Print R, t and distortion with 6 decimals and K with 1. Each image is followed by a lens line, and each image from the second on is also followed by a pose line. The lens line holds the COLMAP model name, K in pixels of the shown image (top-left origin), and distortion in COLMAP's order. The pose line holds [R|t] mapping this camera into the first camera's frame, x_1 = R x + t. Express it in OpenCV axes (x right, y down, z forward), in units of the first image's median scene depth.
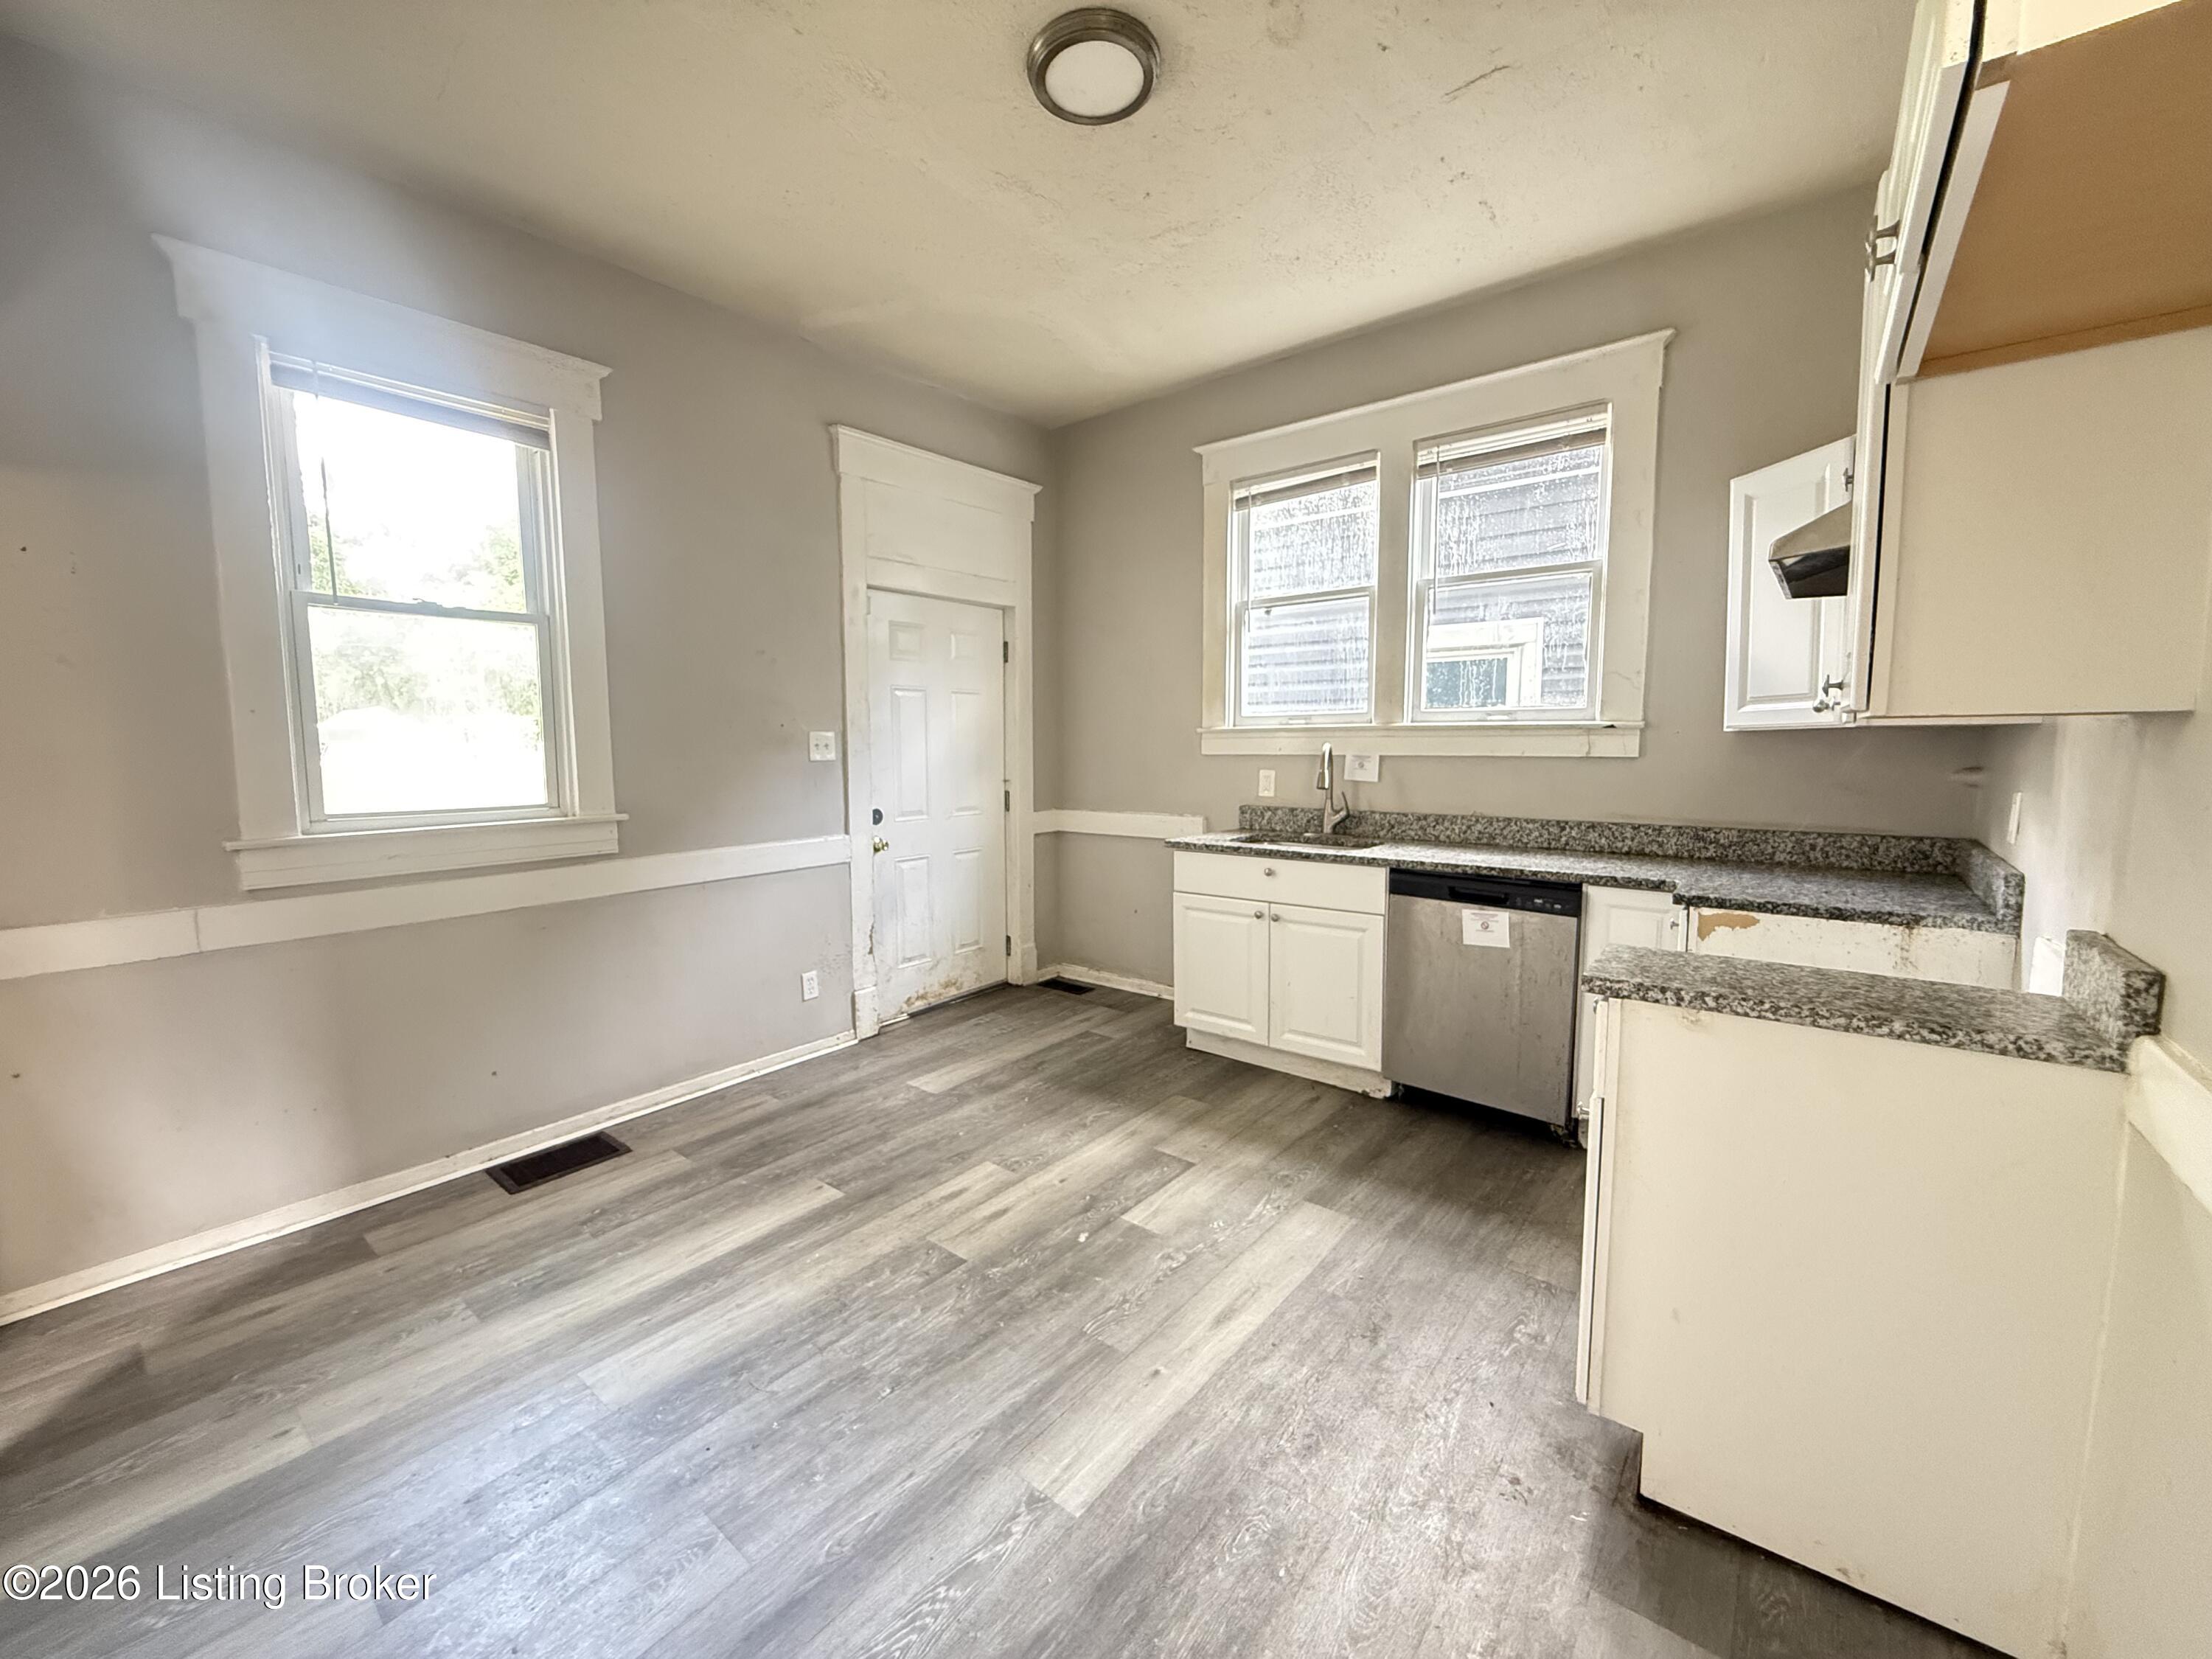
lens RADIAL K [[888.1, 0, 1097.9], [0, 888.1, 828.2], [0, 0, 1]] dist [0.001663, -0.000586]
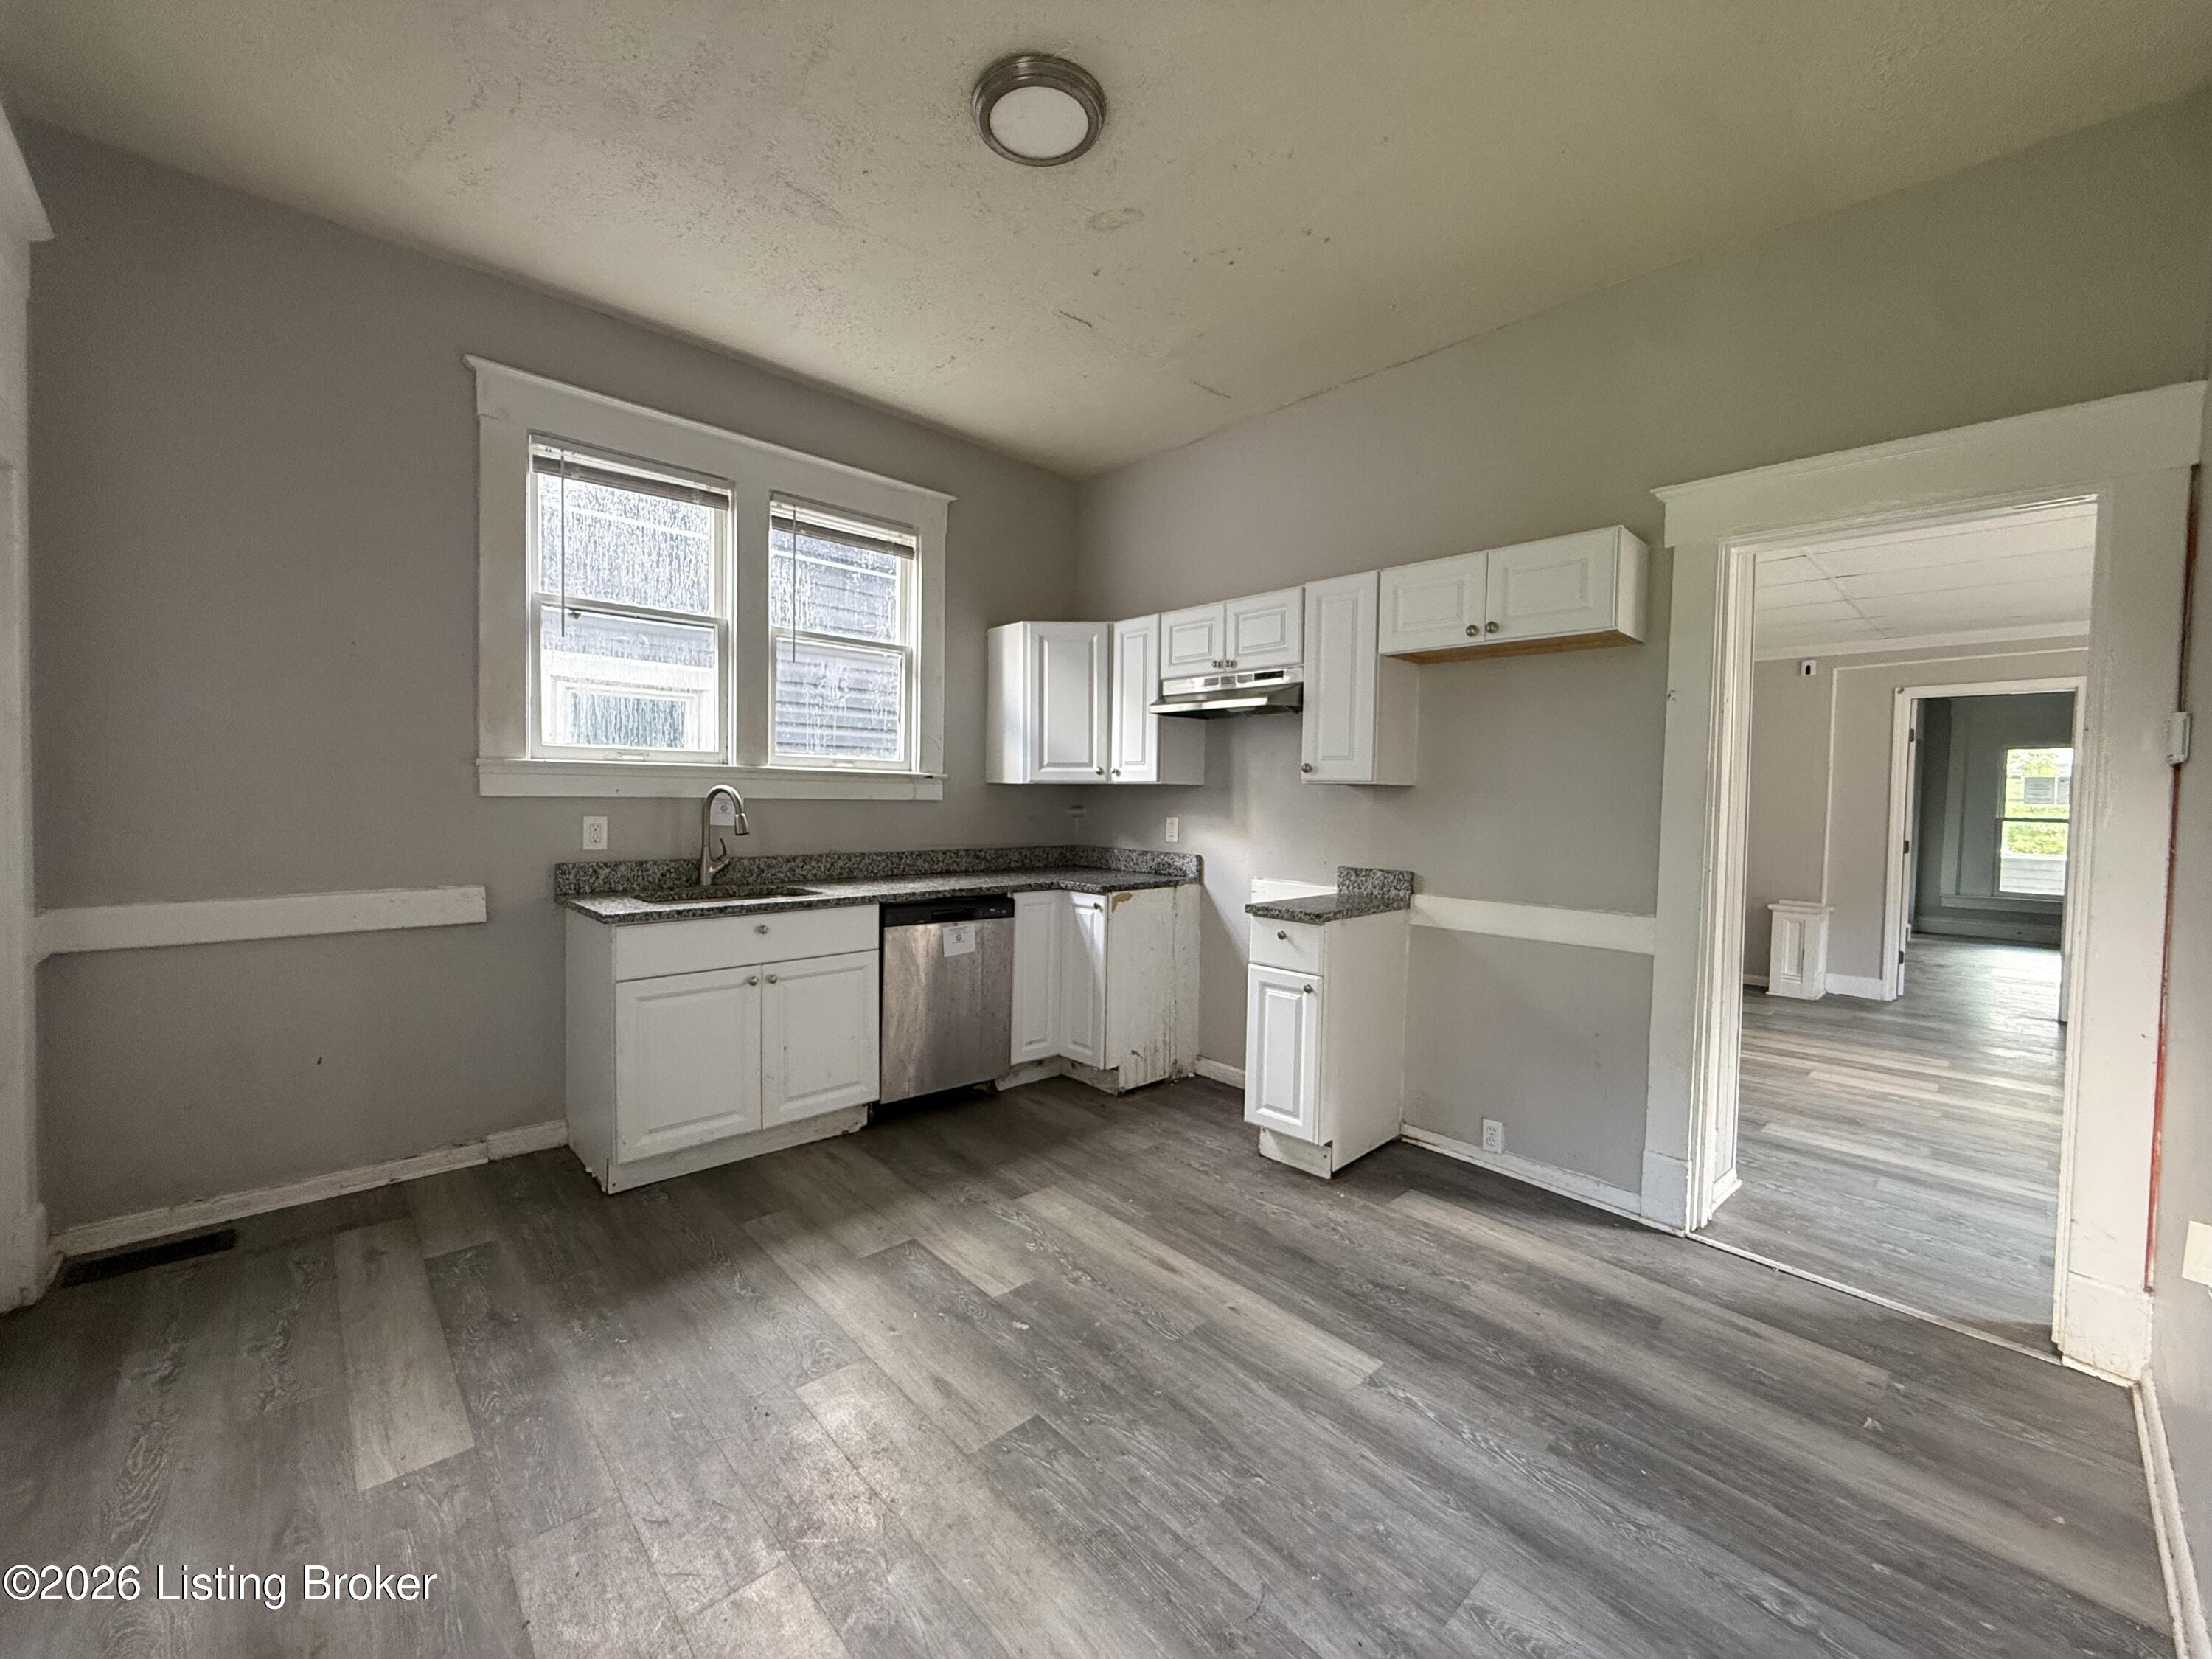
lens RADIAL K [[888.1, 0, 1100.2], [0, 888.1, 825.4], [0, 0, 1]] dist [0.001663, -0.000586]
pose [[0.131868, -0.025758, 0.990933, -0.688053], [0.078306, 0.996809, 0.015491, -0.044518], [-0.988170, 0.075553, 0.133464, 0.585050]]
